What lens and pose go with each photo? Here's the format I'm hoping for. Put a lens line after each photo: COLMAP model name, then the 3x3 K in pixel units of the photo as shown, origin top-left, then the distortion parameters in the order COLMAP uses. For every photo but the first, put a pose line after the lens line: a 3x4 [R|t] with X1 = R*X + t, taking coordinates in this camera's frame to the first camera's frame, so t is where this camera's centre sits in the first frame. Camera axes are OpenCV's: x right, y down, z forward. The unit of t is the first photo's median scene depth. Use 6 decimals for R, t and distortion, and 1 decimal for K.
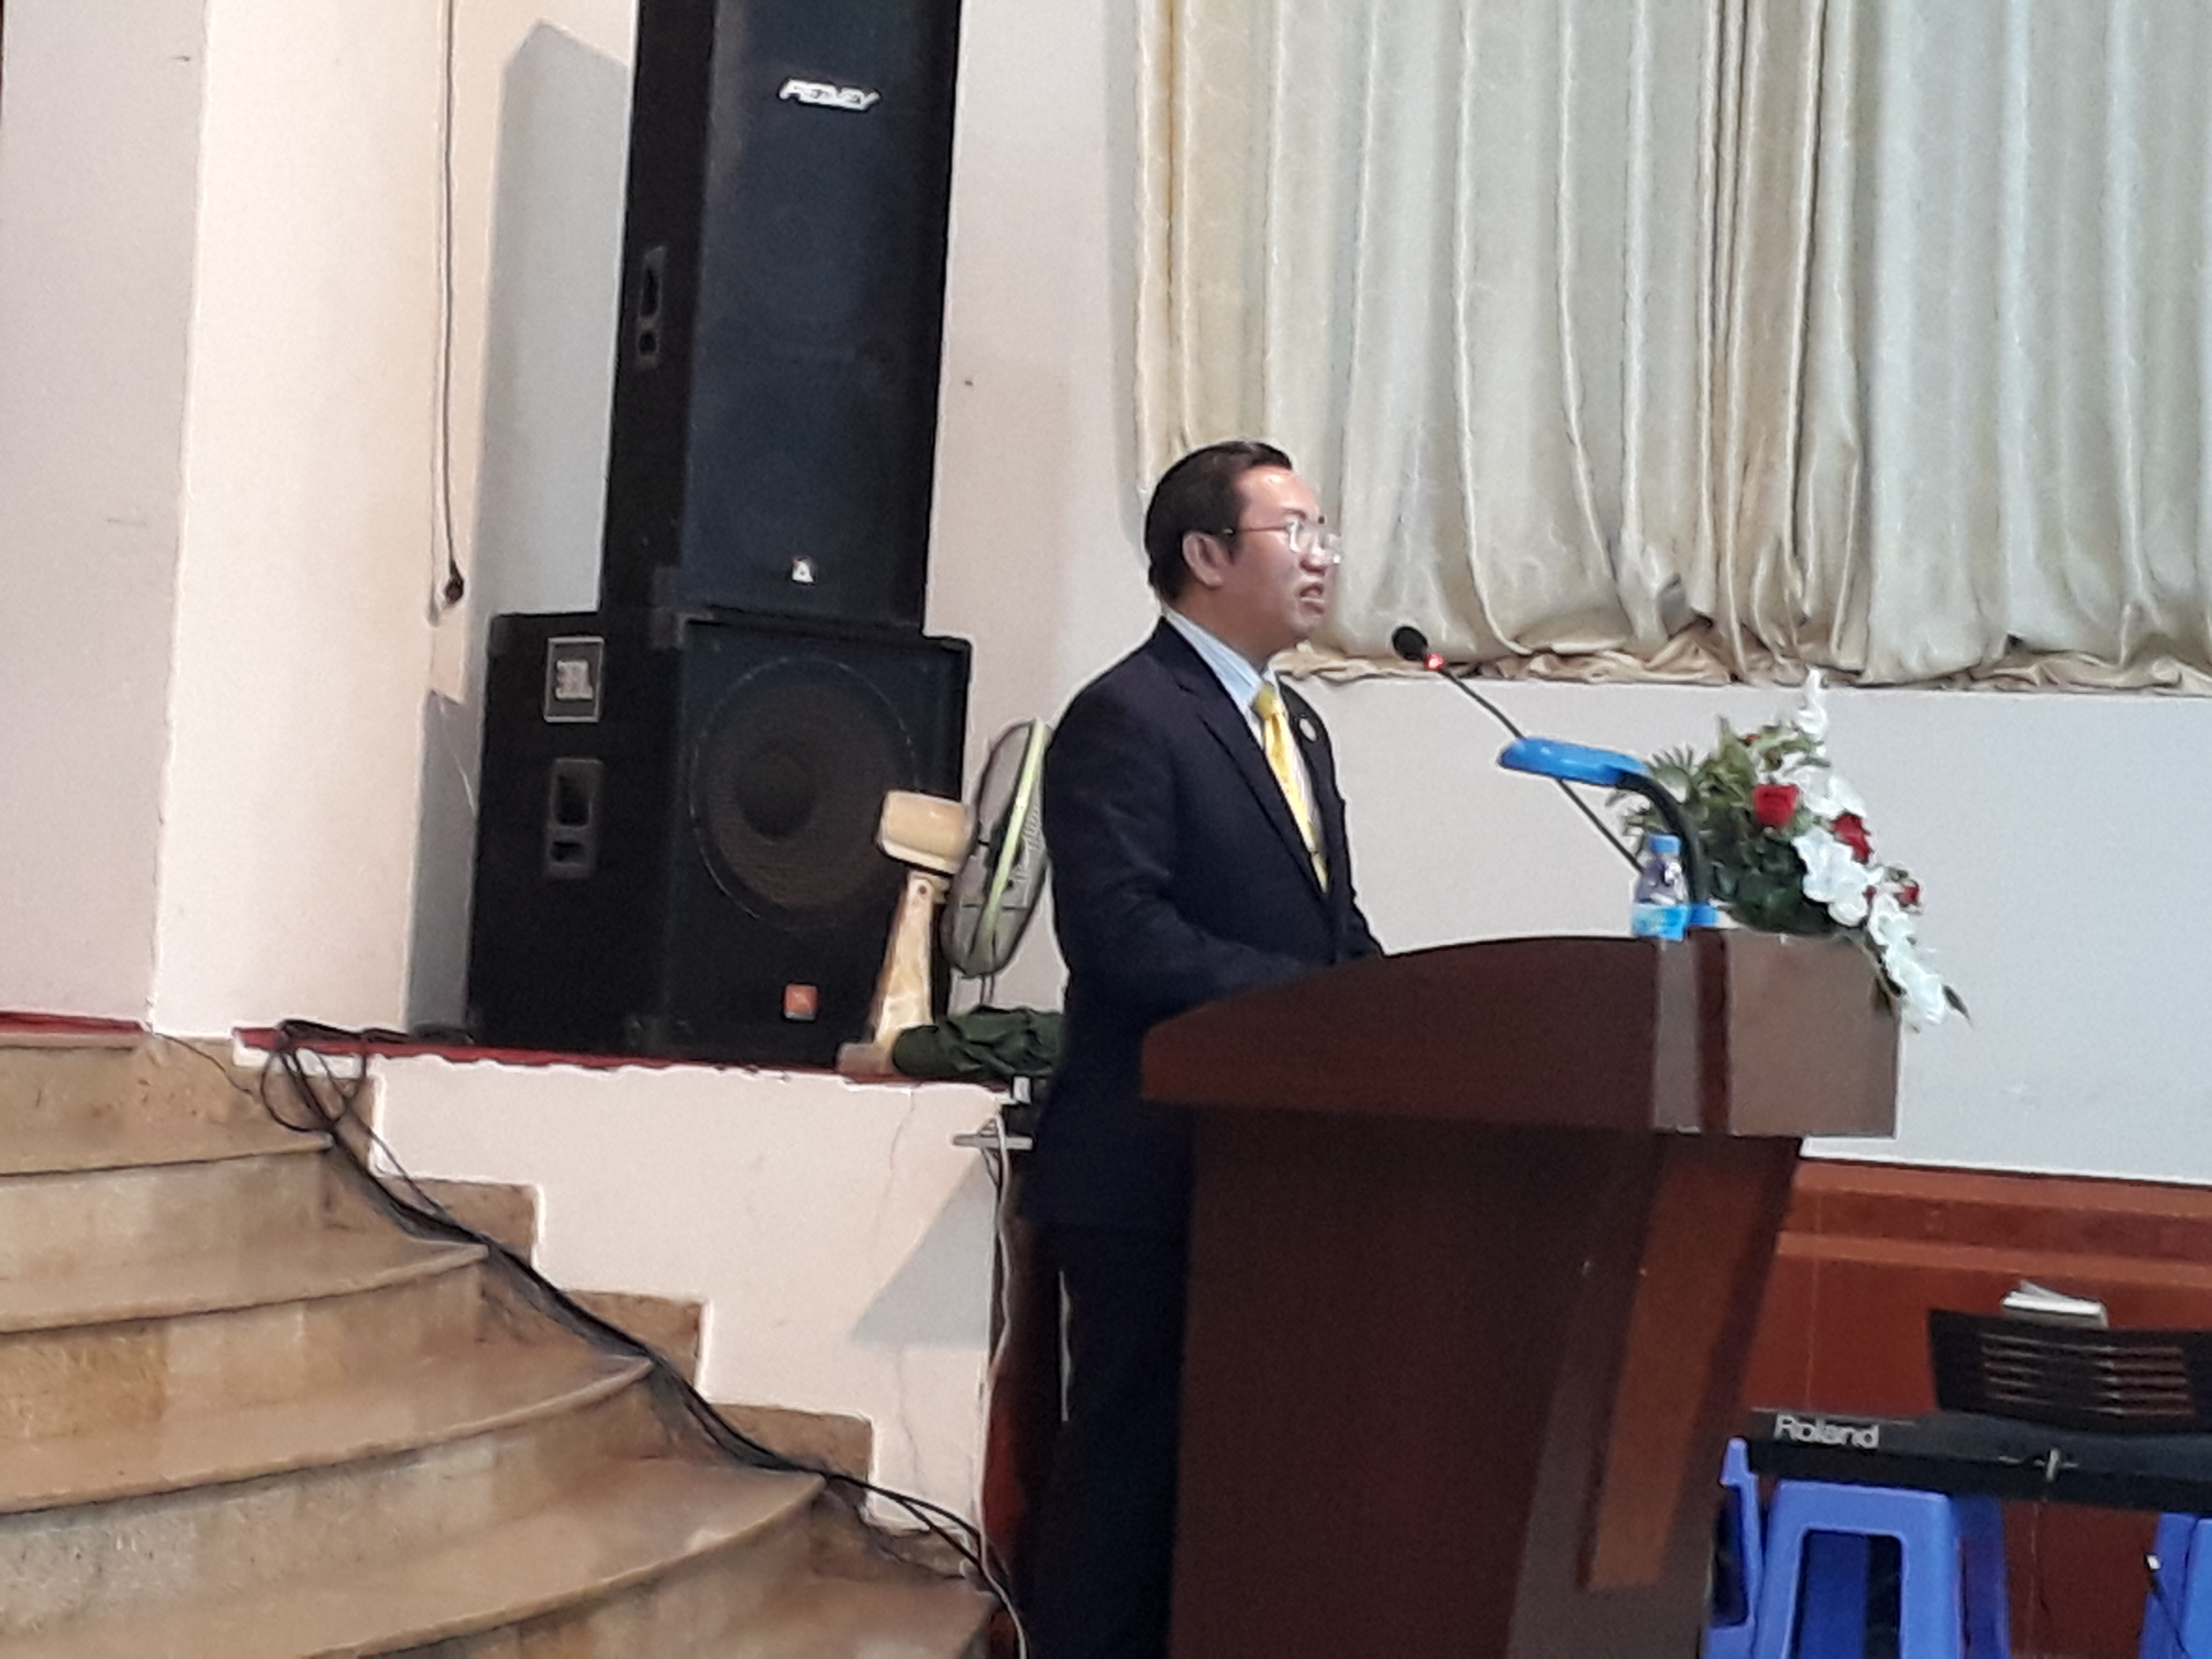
lens RADIAL K [[1741.9, 0, 1106.0], [0, 1741.9, 829.5], [0, 0, 1]] dist [0.005374, 0.002956]
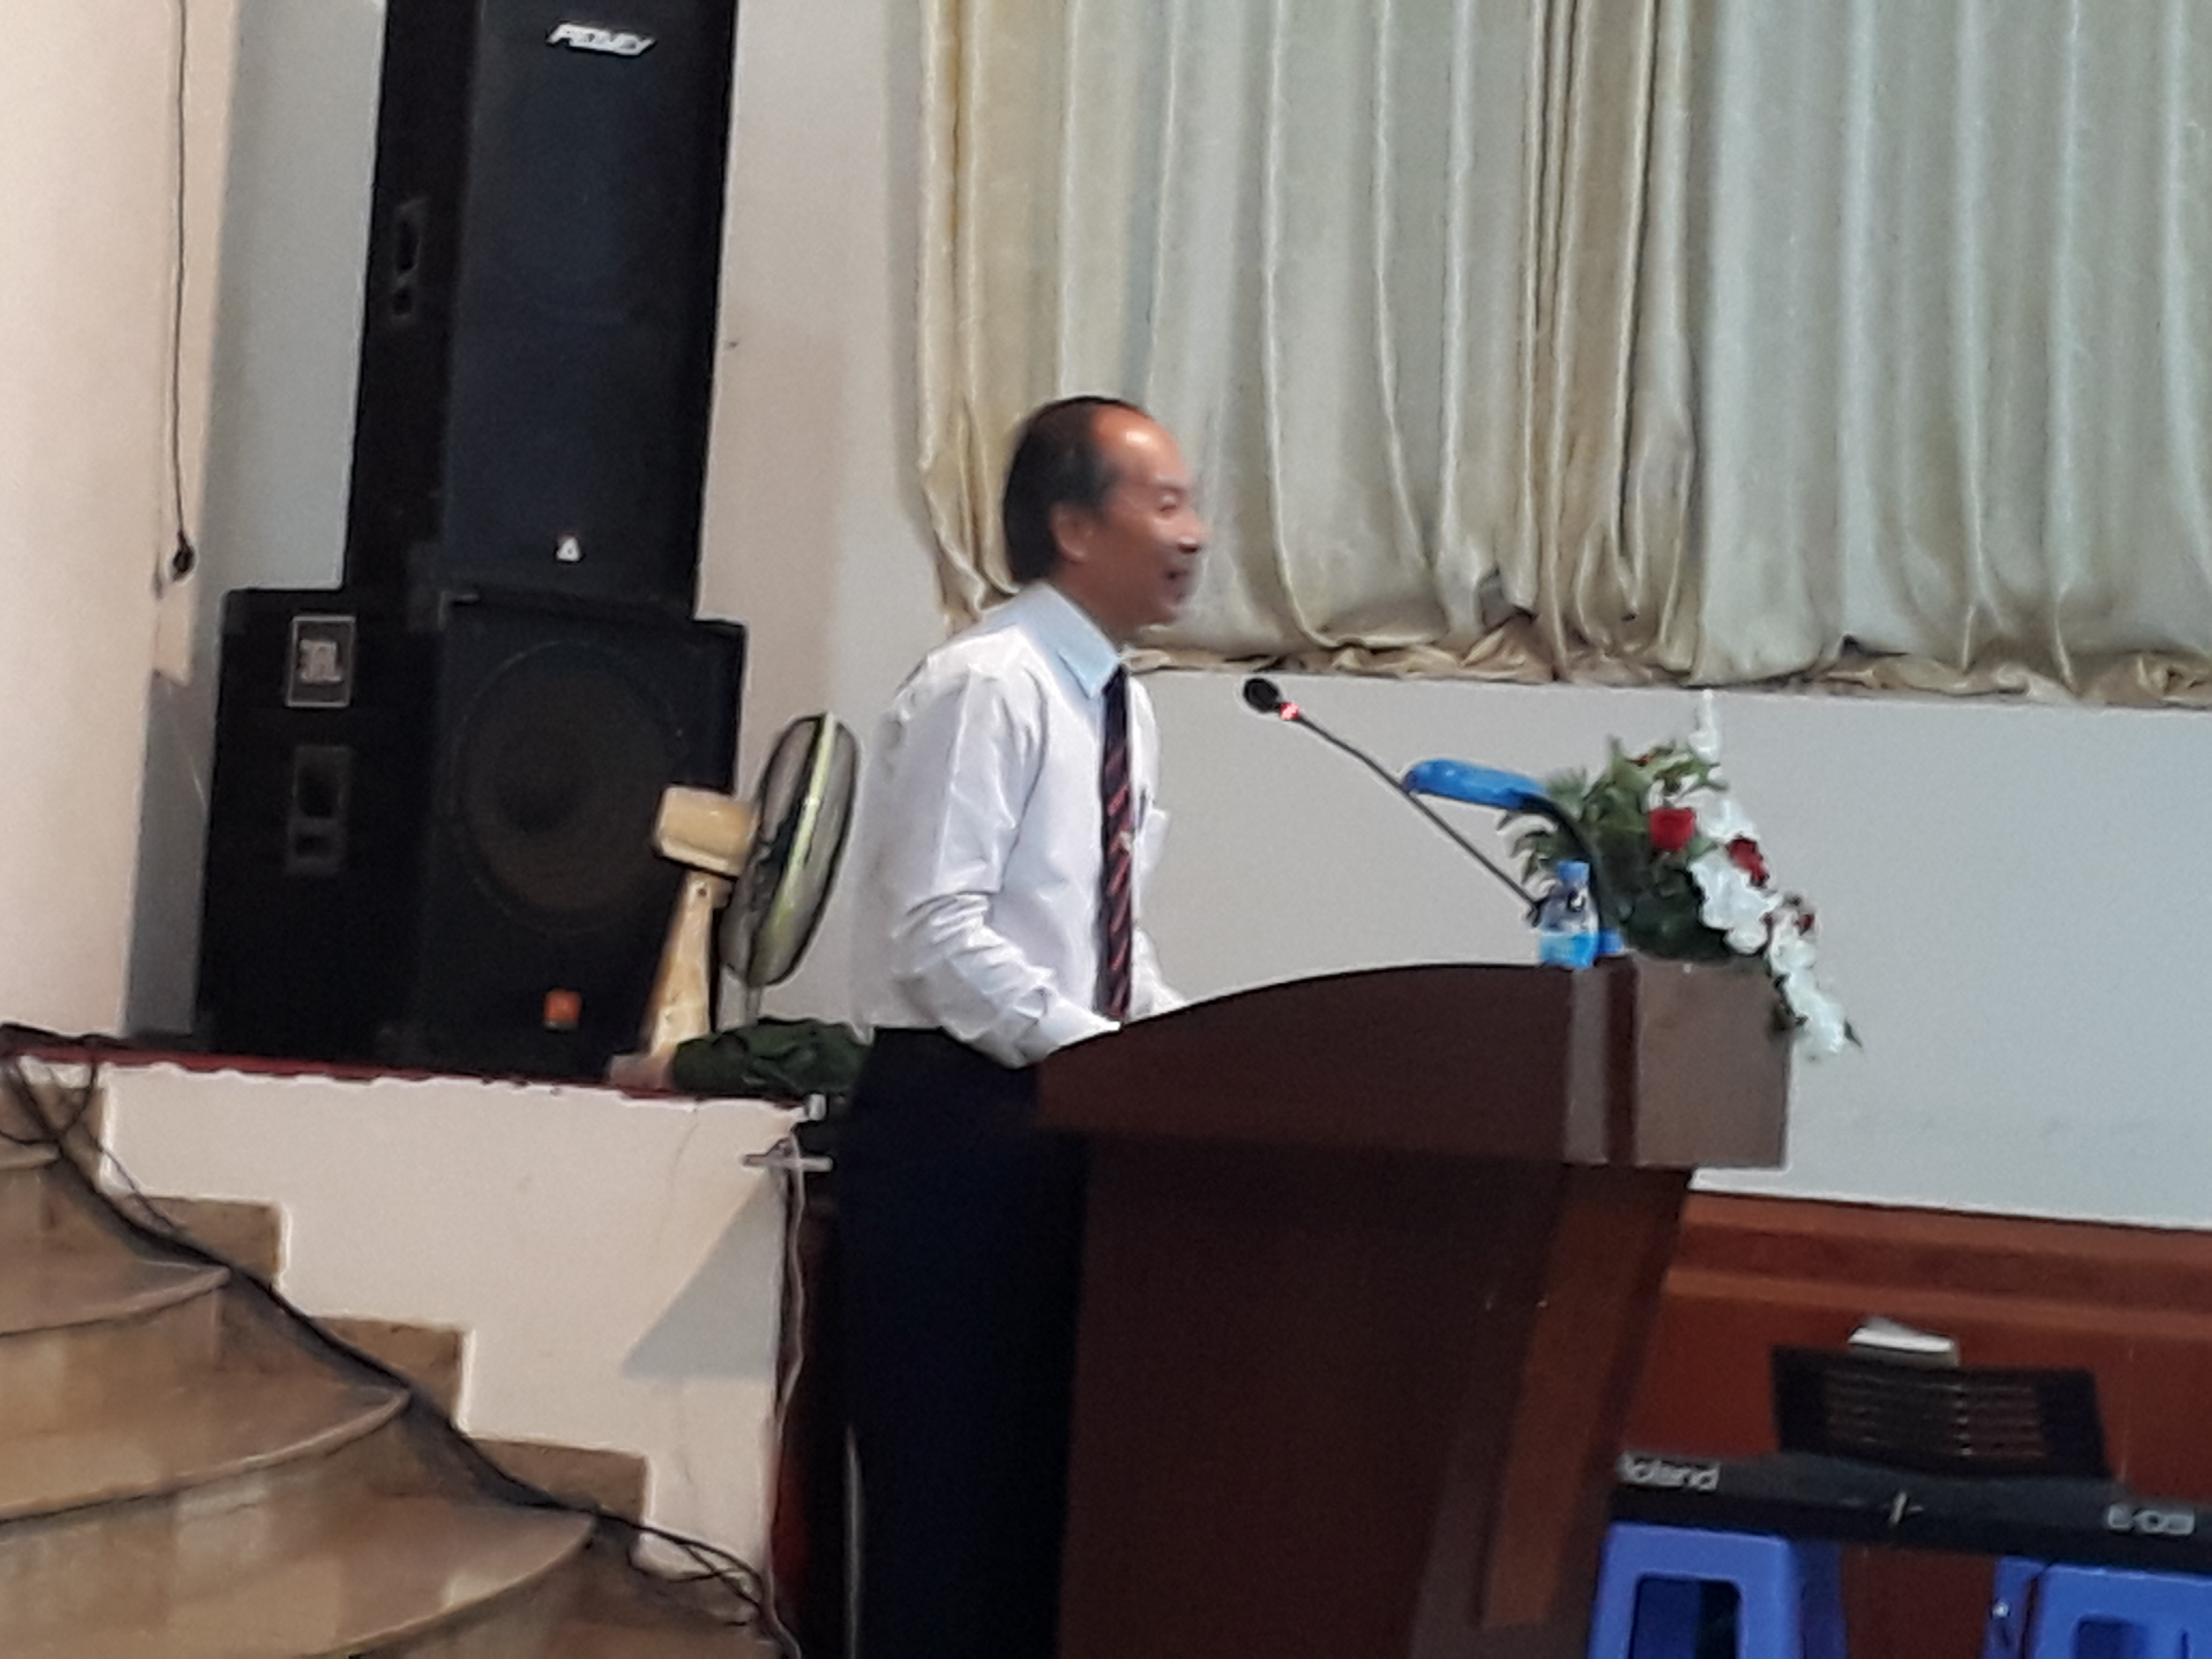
lens RADIAL K [[1737.0, 0, 1105.5], [0, 1737.0, 860.8], [0, 0, 1]] dist [0.002962, 0.003822]
pose [[0.999725, 0.011746, 0.020274, 0.093672], [-0.011758, 0.999931, 0.000475, 0.014616], [-0.020267, -0.000713, 0.999794, 0.060595]]
